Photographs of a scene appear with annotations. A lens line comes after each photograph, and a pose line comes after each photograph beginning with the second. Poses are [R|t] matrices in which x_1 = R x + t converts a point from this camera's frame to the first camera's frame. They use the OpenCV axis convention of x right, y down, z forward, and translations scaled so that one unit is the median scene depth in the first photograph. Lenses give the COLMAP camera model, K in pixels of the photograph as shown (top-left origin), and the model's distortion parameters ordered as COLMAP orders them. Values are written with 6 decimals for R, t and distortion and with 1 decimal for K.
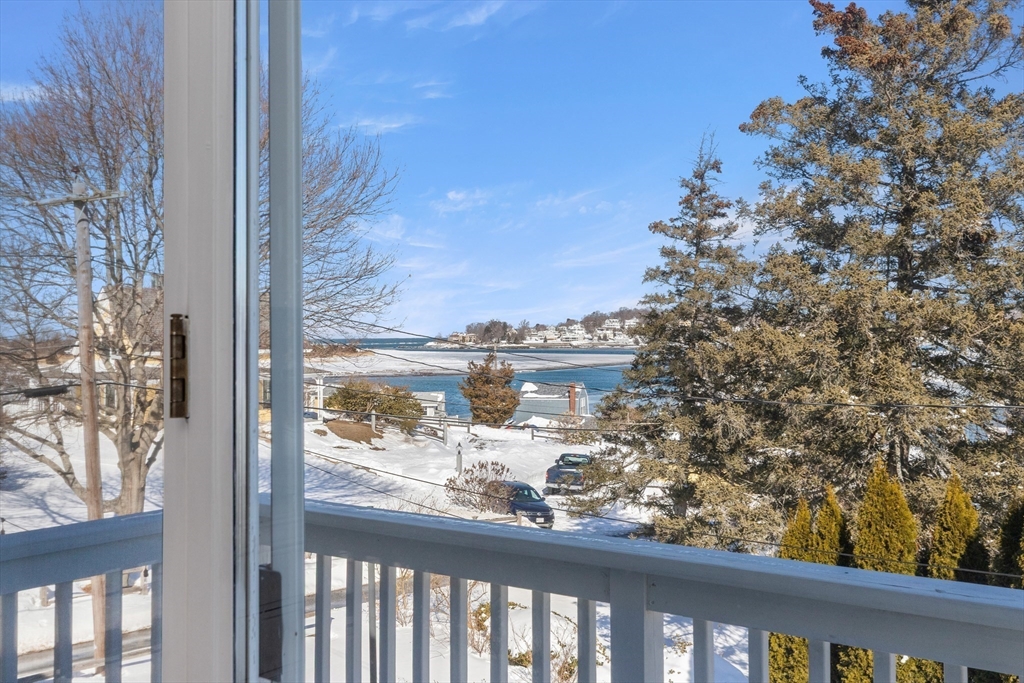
lens RADIAL K [[1001.9, 0, 512.5], [0, 1001.9, 334.2], [0, 0, 1]] dist [0.000158, 0.000000]
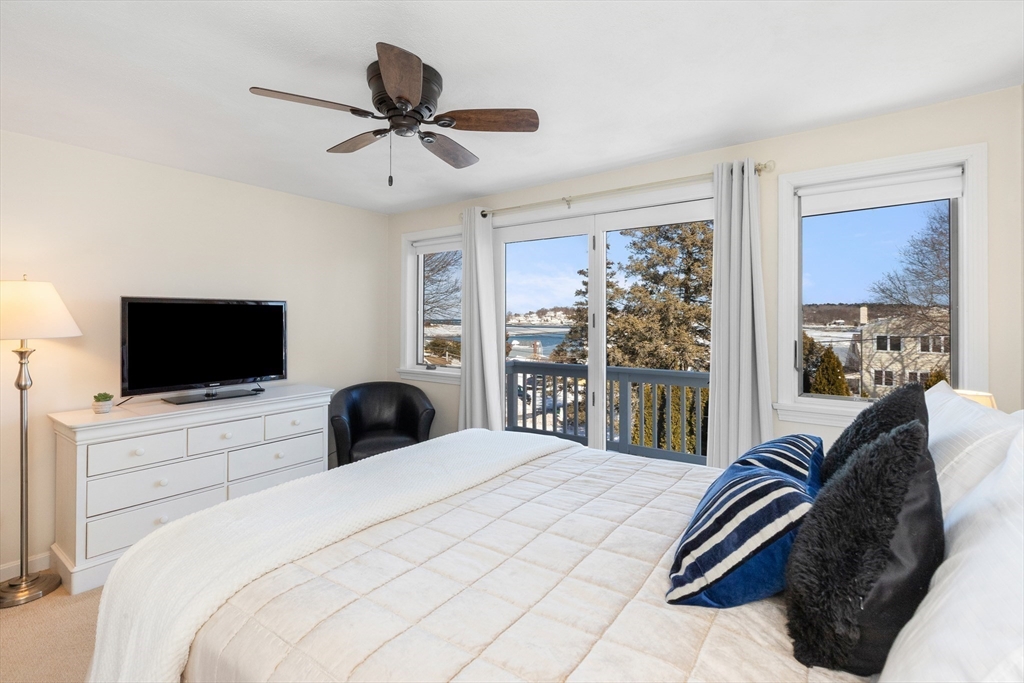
lens RADIAL K [[471.1, 0, 518.6], [0, 471.1, 326.4], [0, 0, 1]] dist [0.005165, 0.000420]
pose [[0.999406, 0.012265, 0.032204, -0.049275], [-0.012829, 0.999767, 0.017357, 0.000618], [-0.031983, -0.017760, 0.999331, -0.120460]]
